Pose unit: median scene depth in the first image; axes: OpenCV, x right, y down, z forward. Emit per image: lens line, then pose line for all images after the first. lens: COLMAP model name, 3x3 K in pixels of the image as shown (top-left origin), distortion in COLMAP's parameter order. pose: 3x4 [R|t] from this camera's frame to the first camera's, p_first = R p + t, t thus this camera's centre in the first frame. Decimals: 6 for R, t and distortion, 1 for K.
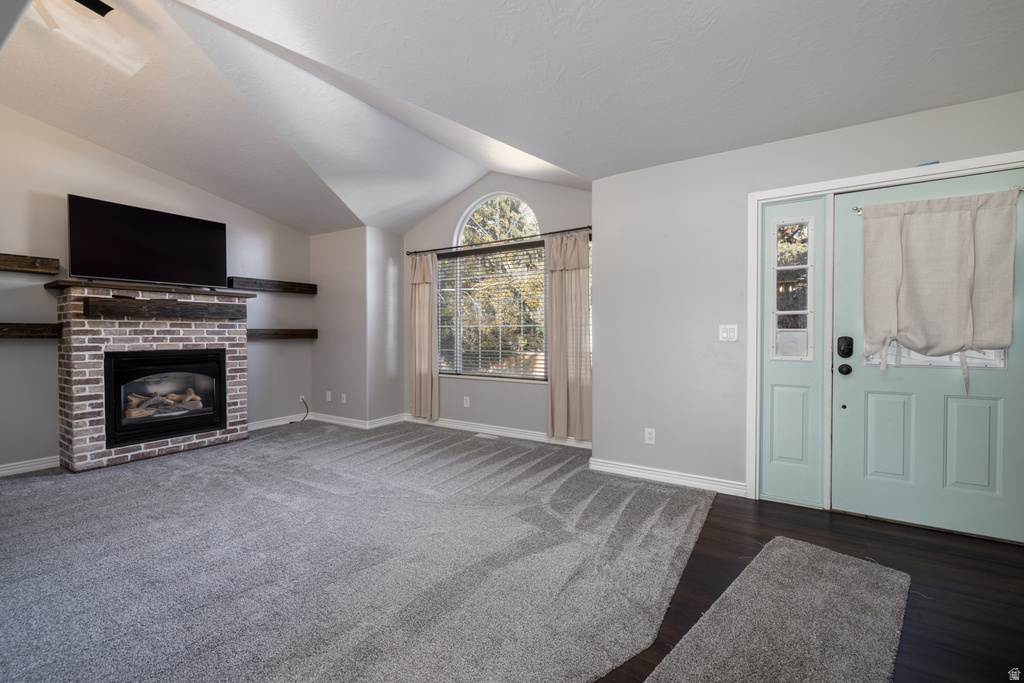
lens RADIAL K [[438.3, 0, 506.9], [0, 438.3, 341.7], [0, 0, 1]] dist [0.000191, 0.000391]
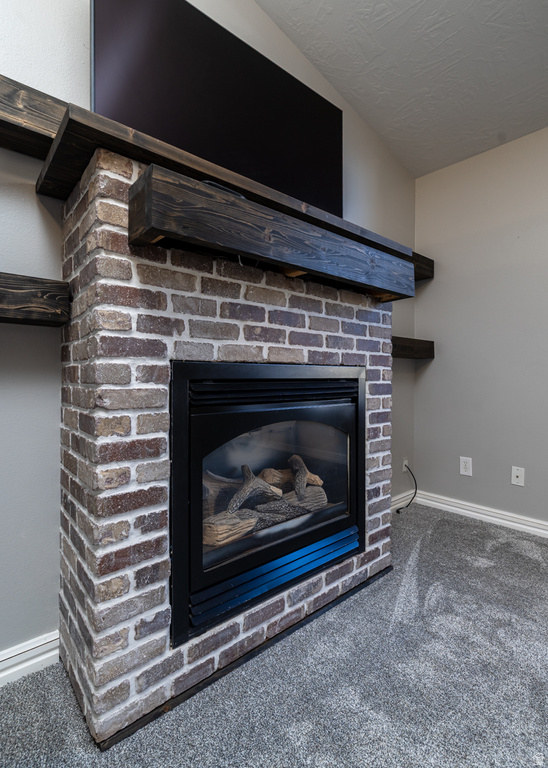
lens RADIAL K [[365.0, 0, 257.6], [0, 365.0, 376.2], [0, 0, 1]] dist [-0.003516, 0.000187]
pose [[0.955082, -0.000546, -0.296341, -0.757004], [-0.006290, 0.999736, -0.022113, 0.040129], [0.296274, 0.022984, 0.954826, 0.737973]]
